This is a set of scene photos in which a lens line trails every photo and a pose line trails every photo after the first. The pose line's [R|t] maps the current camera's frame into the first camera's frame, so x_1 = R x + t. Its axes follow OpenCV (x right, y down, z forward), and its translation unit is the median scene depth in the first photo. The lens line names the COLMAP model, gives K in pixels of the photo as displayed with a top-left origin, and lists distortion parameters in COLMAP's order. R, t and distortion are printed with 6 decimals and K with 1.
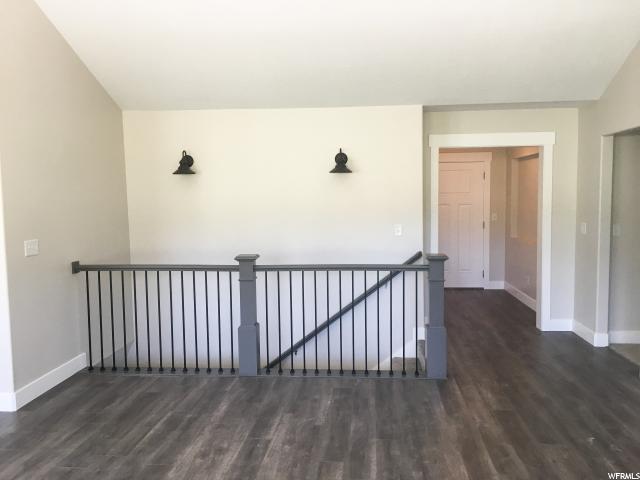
lens RADIAL K [[544.1, 0, 319.7], [0, 544.1, 225.8], [0, 0, 1]] dist [0.026154, 0.005986]
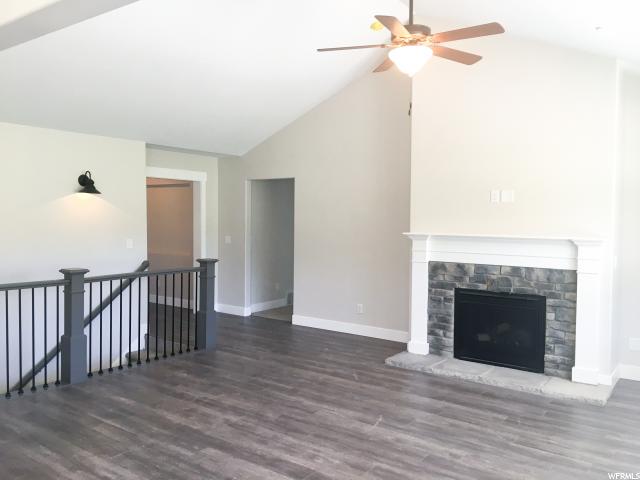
lens RADIAL K [[548.4, 0, 310.7], [0, 548.4, 242.1], [0, 0, 1]] dist [0.083065, -0.122324]
pose [[0.518073, -0.020921, 0.855080, -0.808411], [0.026072, 0.999623, 0.008661, 0.004177], [-0.854939, 0.017807, 0.518423, 0.046005]]
